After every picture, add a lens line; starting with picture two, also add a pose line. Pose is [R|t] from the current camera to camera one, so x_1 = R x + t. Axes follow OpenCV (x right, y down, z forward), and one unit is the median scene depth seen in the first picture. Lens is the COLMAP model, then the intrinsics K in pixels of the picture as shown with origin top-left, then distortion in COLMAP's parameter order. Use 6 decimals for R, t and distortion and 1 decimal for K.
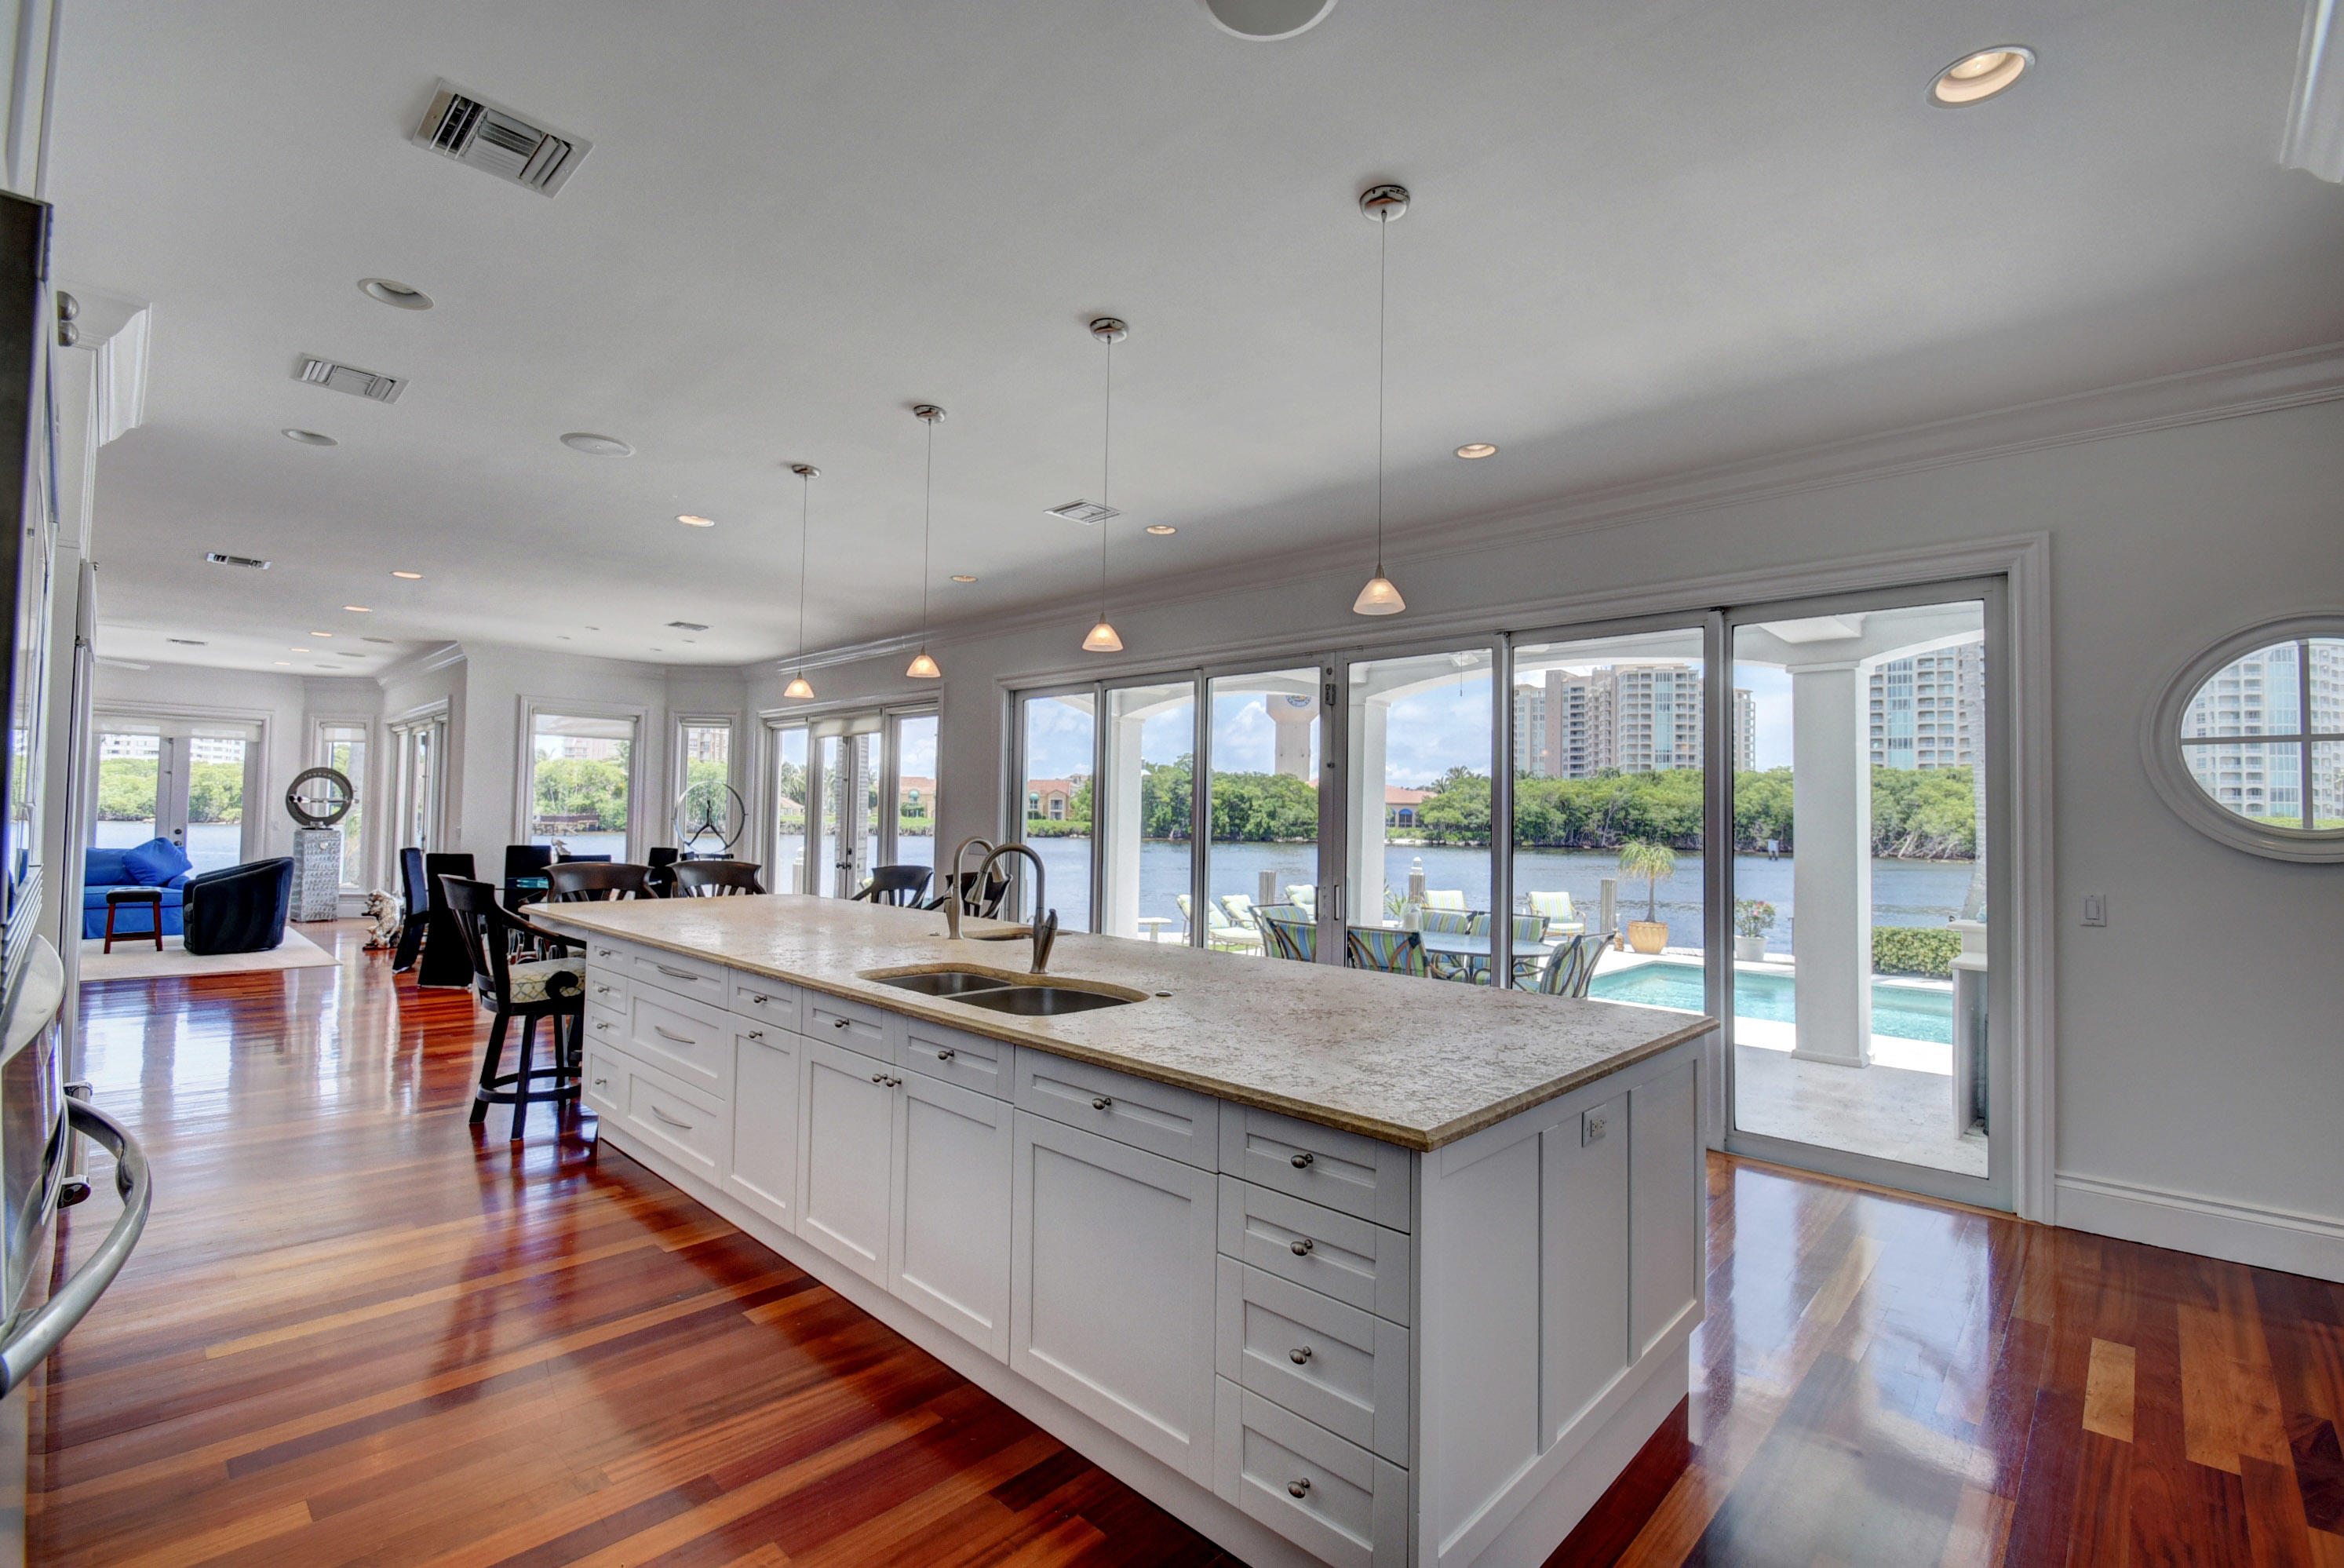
lens RADIAL K [[1030.5, 0, 1159.0], [0, 1030.5, 783.7], [0, 0, 1]] dist [0.005669, -0.011742]
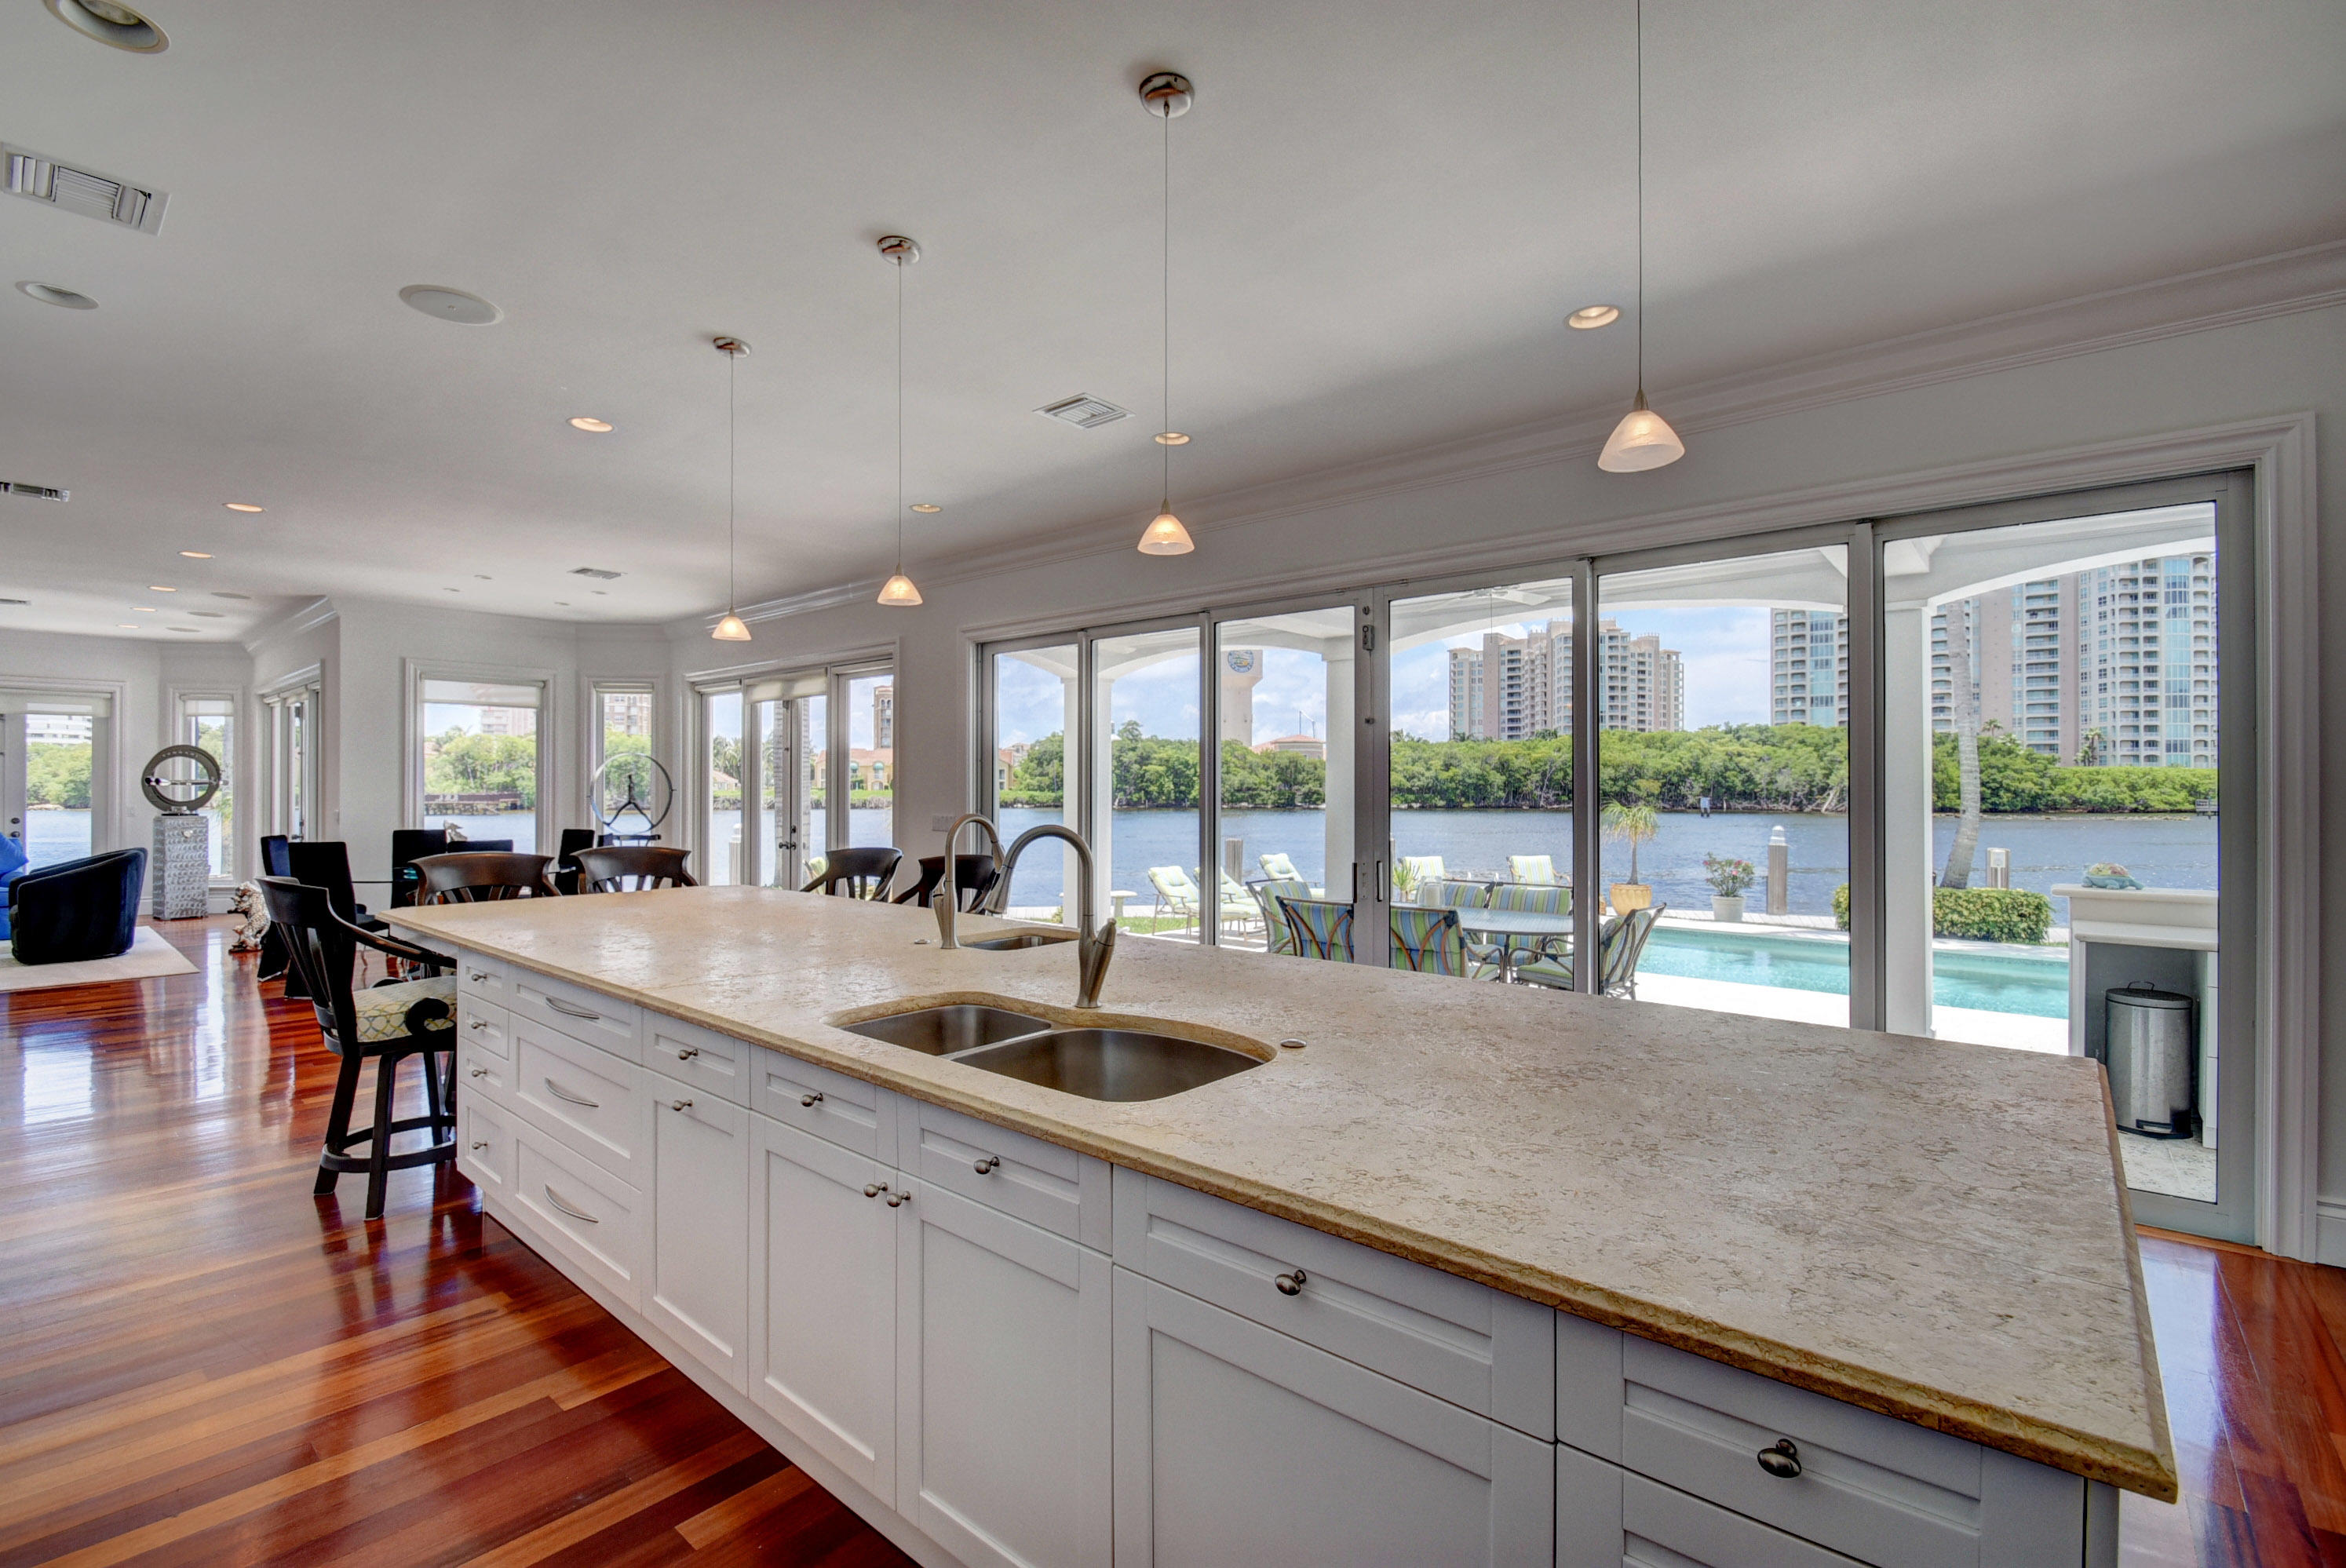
lens RADIAL K [[1031.2, 0, 1157.7], [0, 1031.2, 784.6], [0, 0, 1]] dist [0.005669, -0.011742]
pose [[0.998394, -0.017034, 0.054035, -0.032275], [0.015284, 0.999350, 0.032635, 0.002510], [-0.054556, -0.031757, 0.998006, 0.090329]]
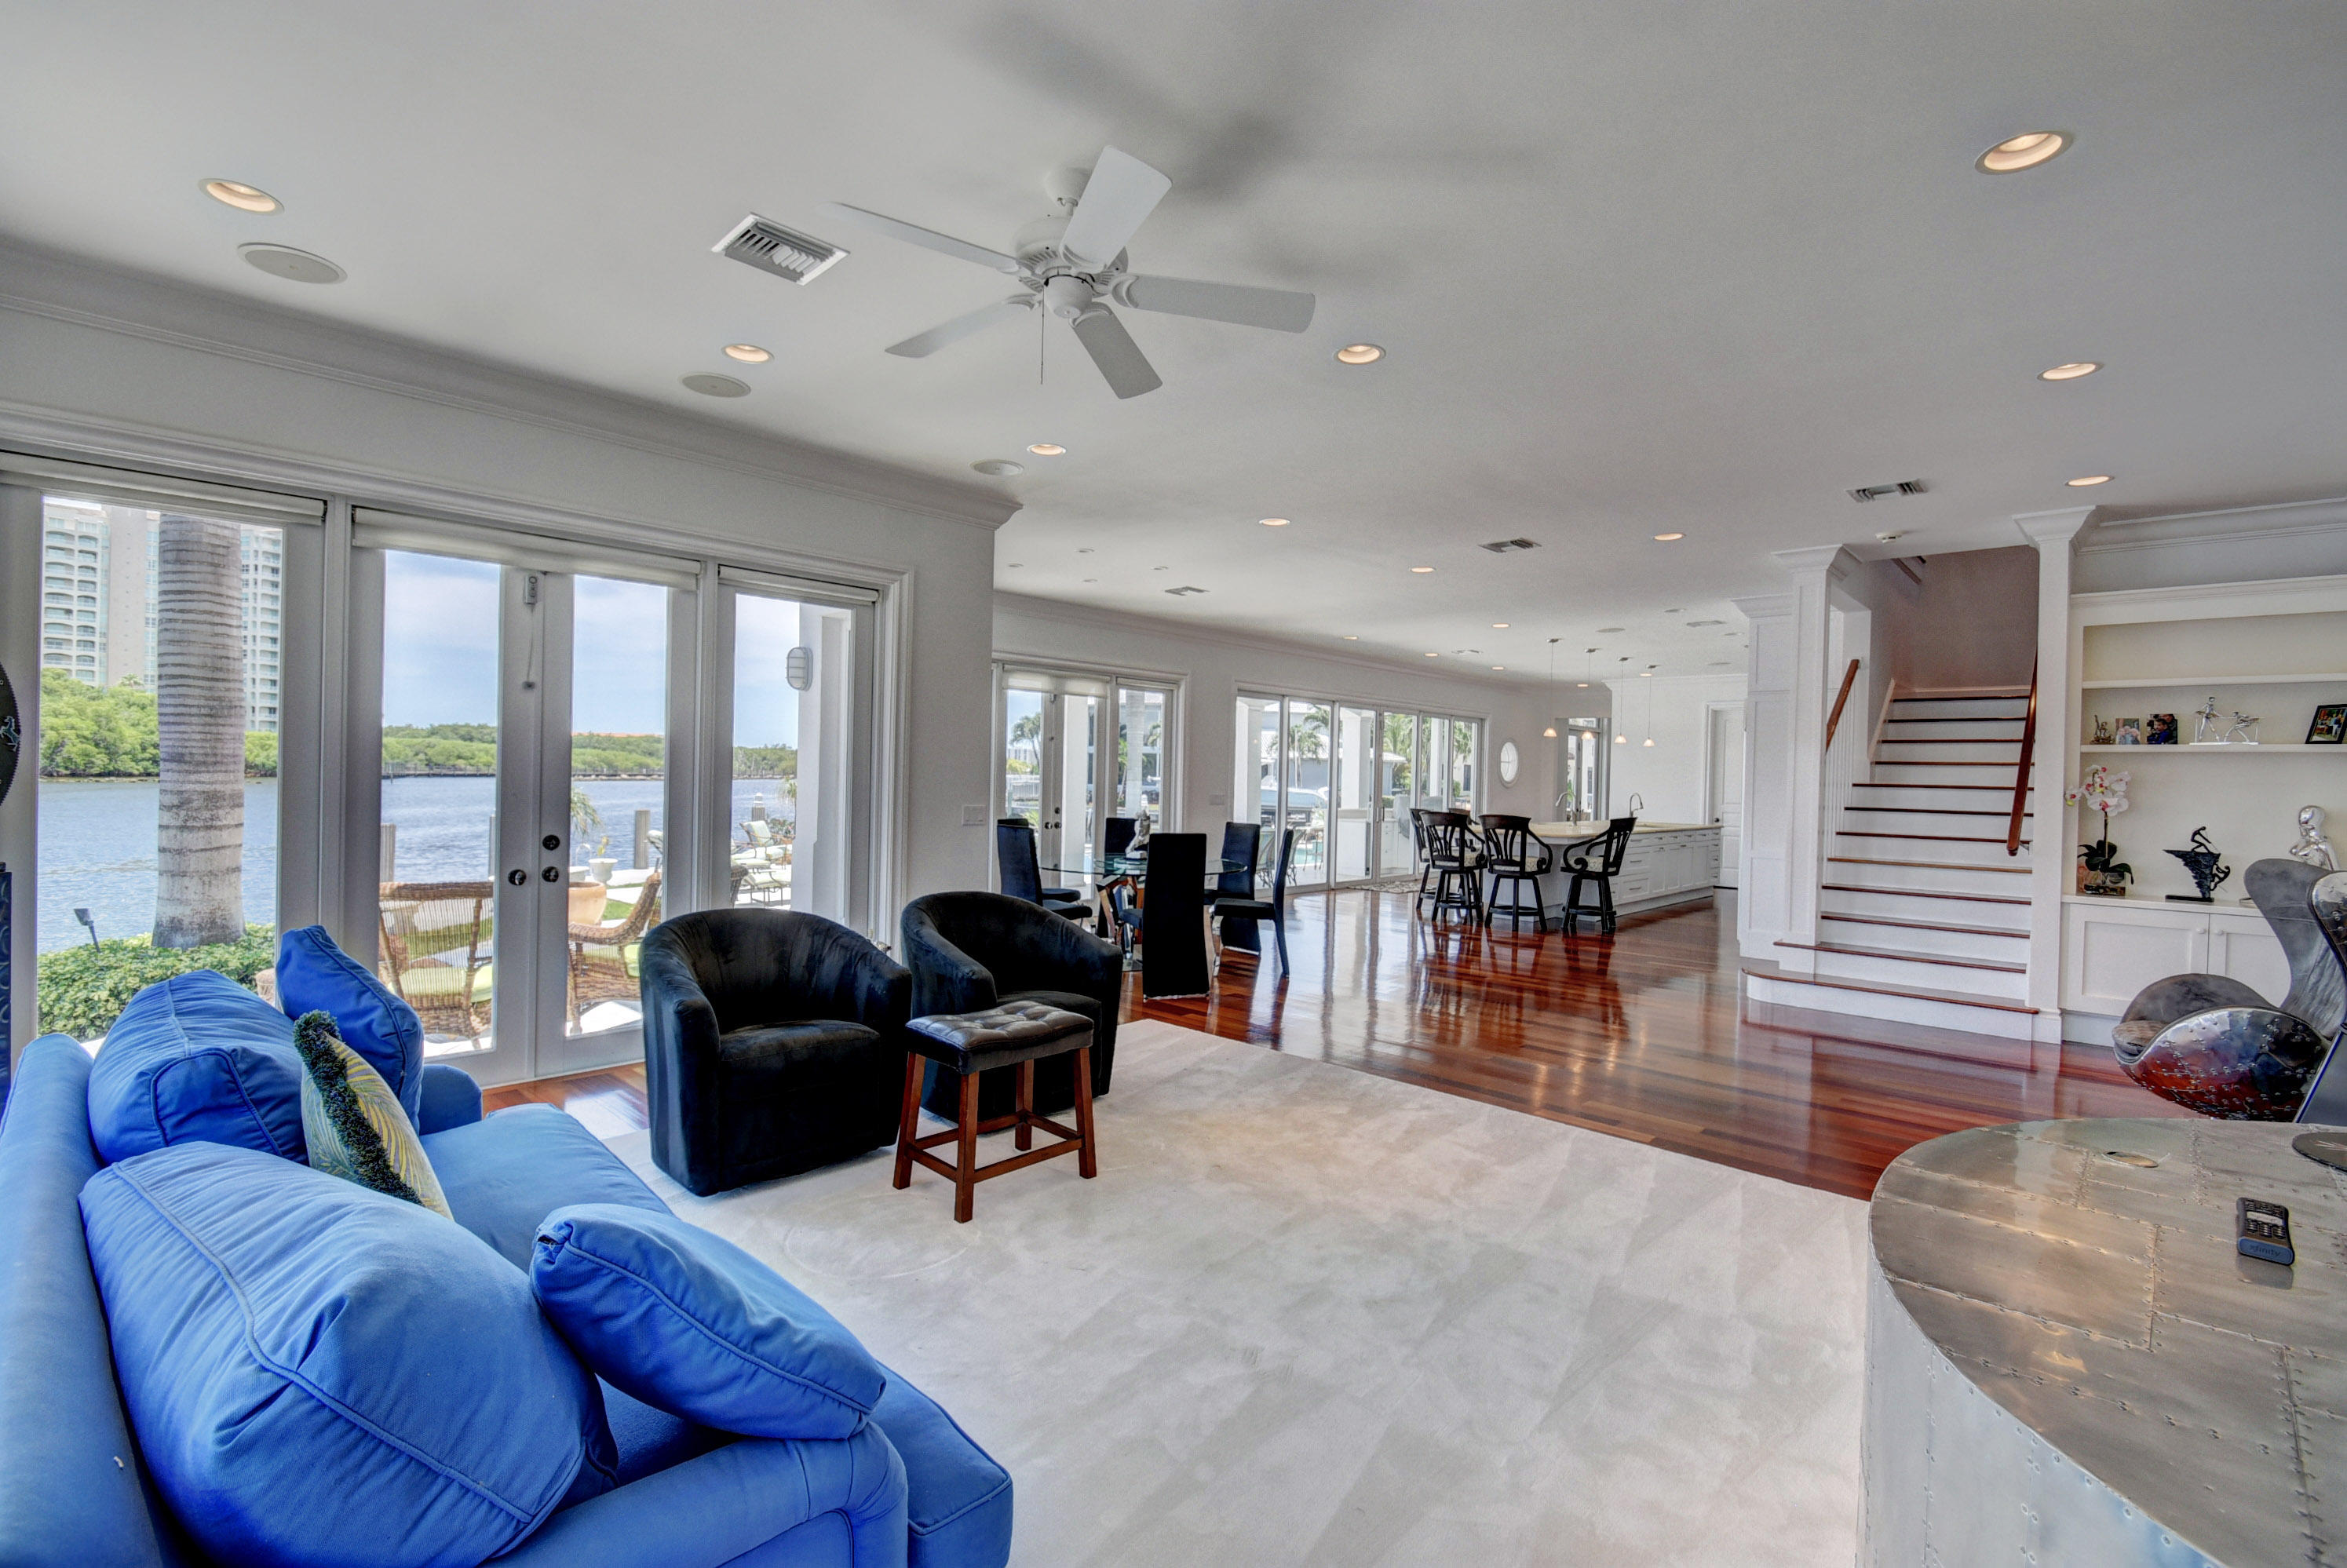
lens RADIAL K [[1031.6, 0, 1167.4], [0, 1031.6, 784.6], [0, 0, 1]] dist [0.005669, -0.011742]
pose [[-0.008463, -0.028352, 0.999562, -1.248980], [-0.058350, 0.997909, 0.027811, 0.006445], [-0.998260, -0.058089, -0.010100, 0.868852]]
